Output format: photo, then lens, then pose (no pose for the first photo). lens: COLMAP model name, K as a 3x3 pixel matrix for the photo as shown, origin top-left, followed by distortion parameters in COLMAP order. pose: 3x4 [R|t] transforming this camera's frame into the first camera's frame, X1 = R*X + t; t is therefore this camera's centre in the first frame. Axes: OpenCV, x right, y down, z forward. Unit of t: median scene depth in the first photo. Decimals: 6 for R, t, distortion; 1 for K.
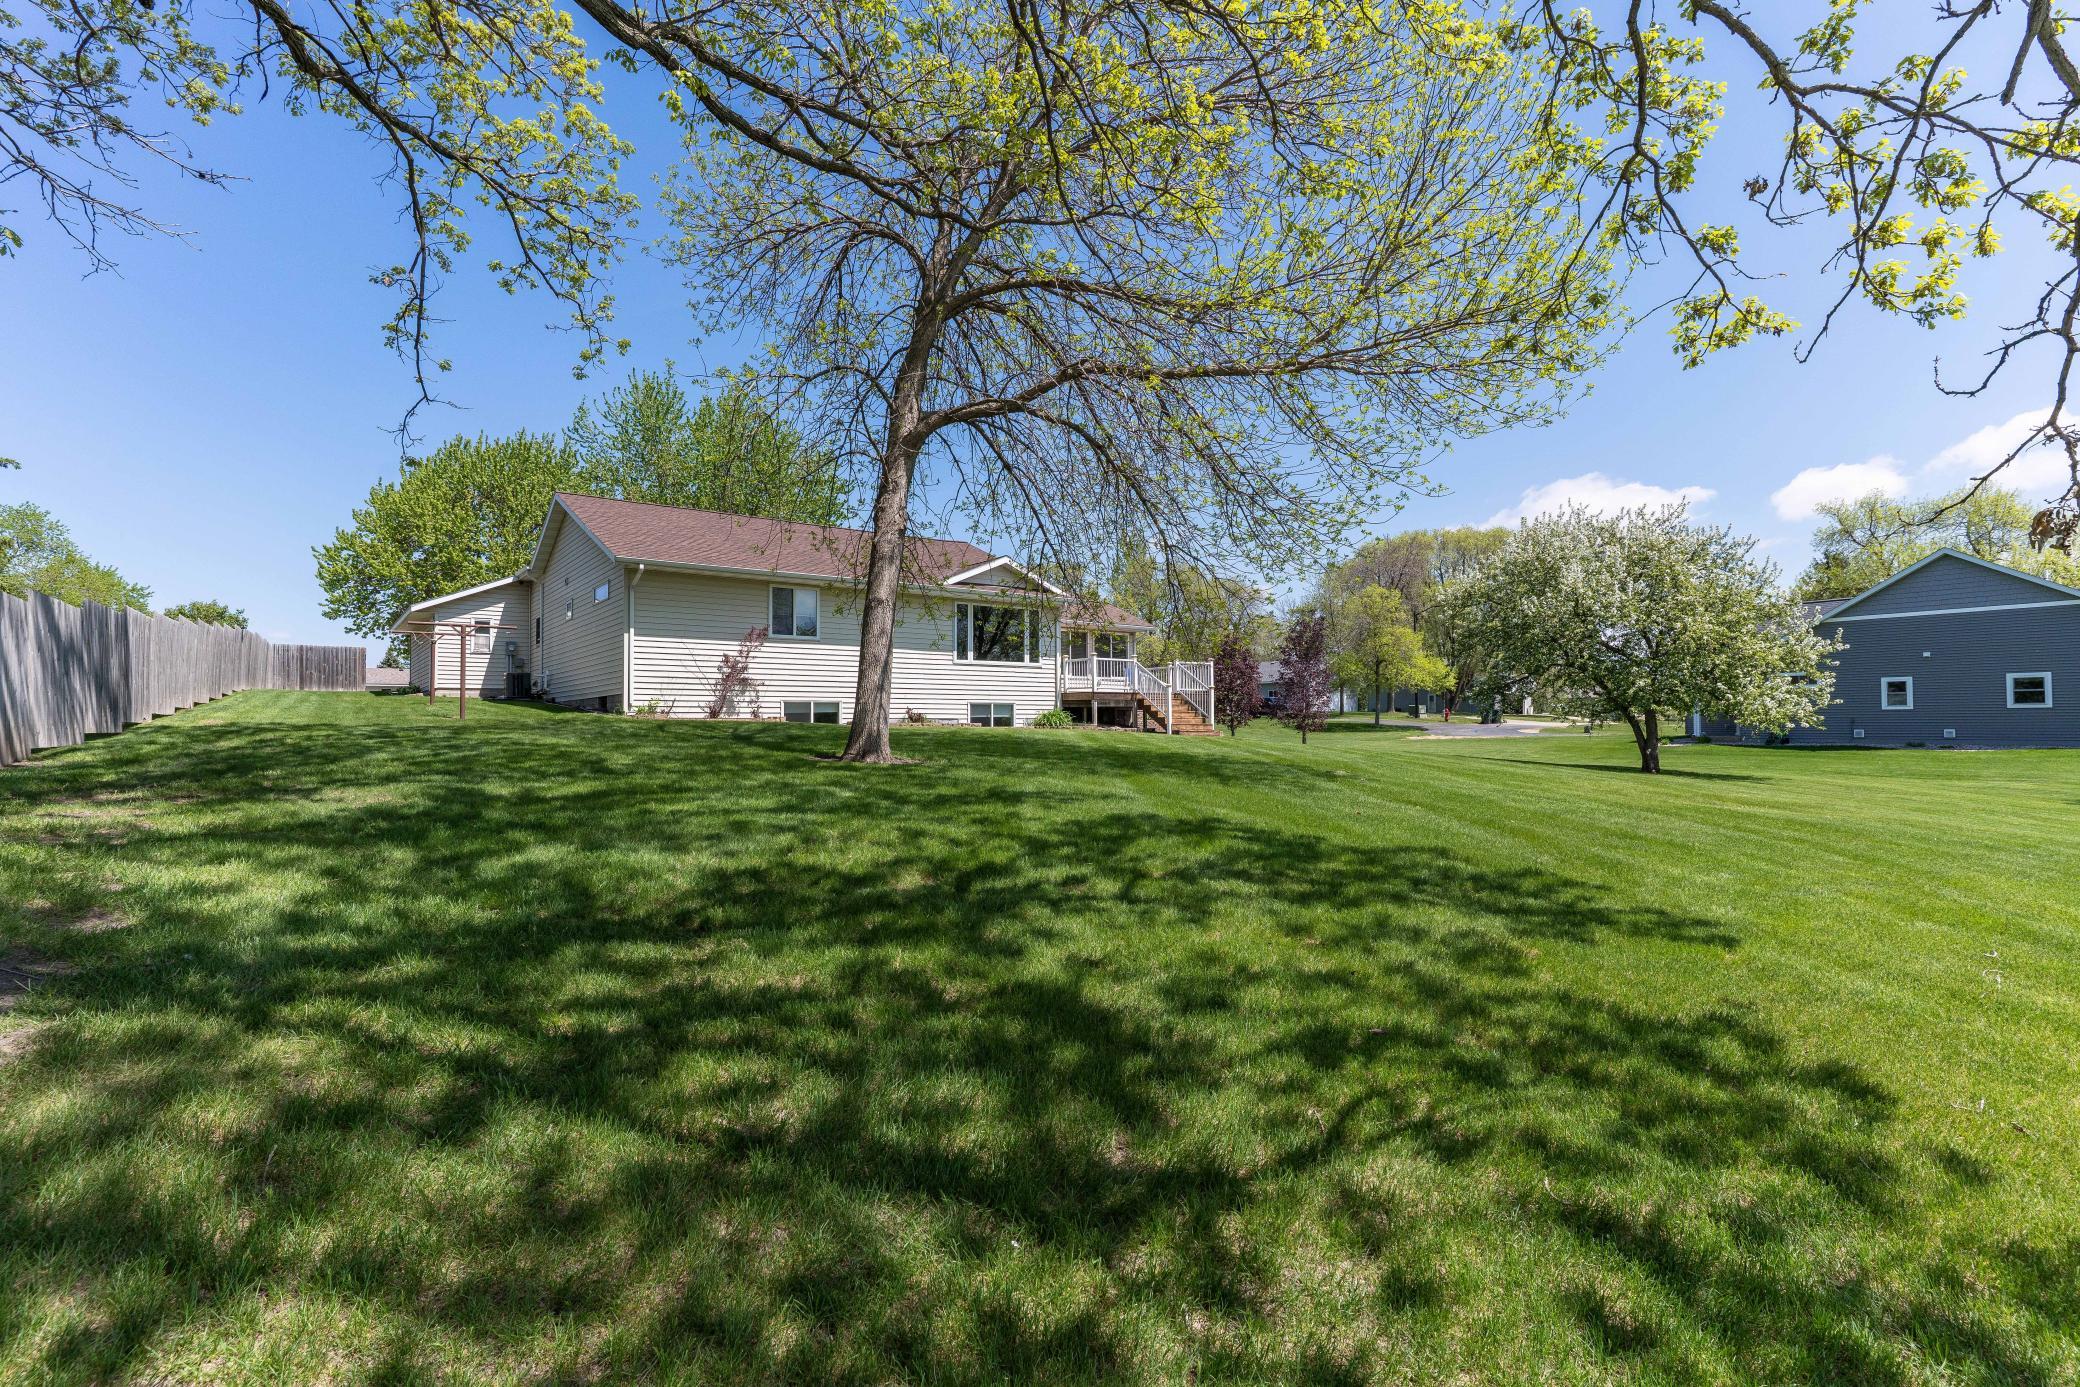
lens RADIAL K [[973.4, 0, 1040.0], [0, 973.4, 693.5], [0, 0, 1]] dist [0.000209, 0.000065]
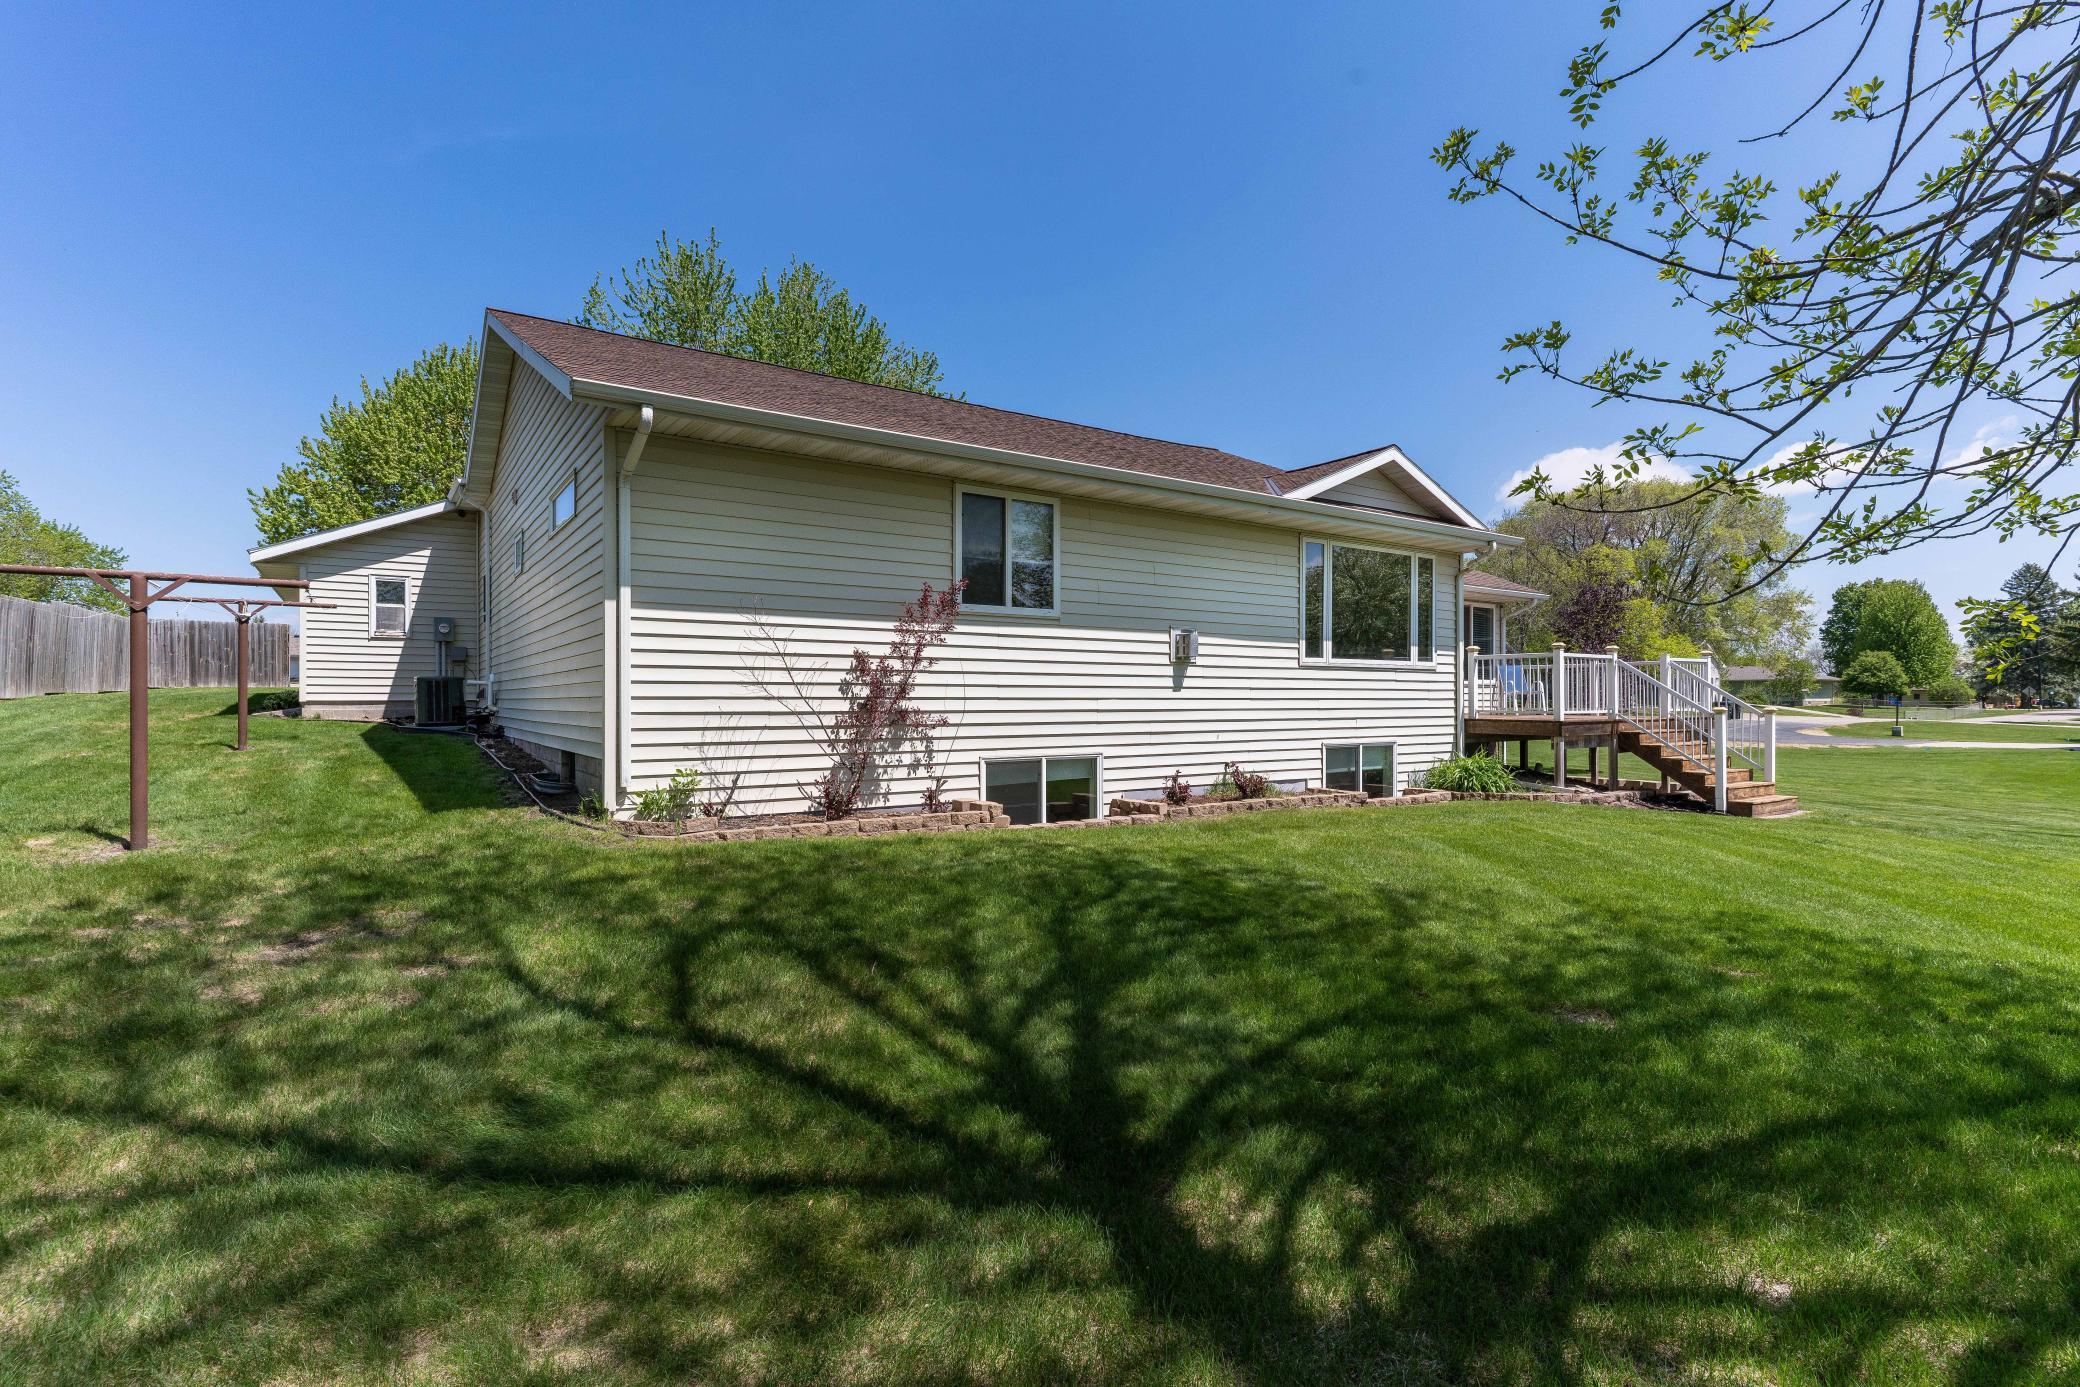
lens RADIAL K [[1005.3, 0, 1060.7], [0, 1005.3, 699.0], [0, 0, 1]] dist [-0.000490, -0.000013]
pose [[0.999423, 0.004727, -0.033635, -0.187765], [-0.003713, 0.999539, 0.030142, -0.028451], [0.033762, -0.030000, 0.998980, 0.486914]]
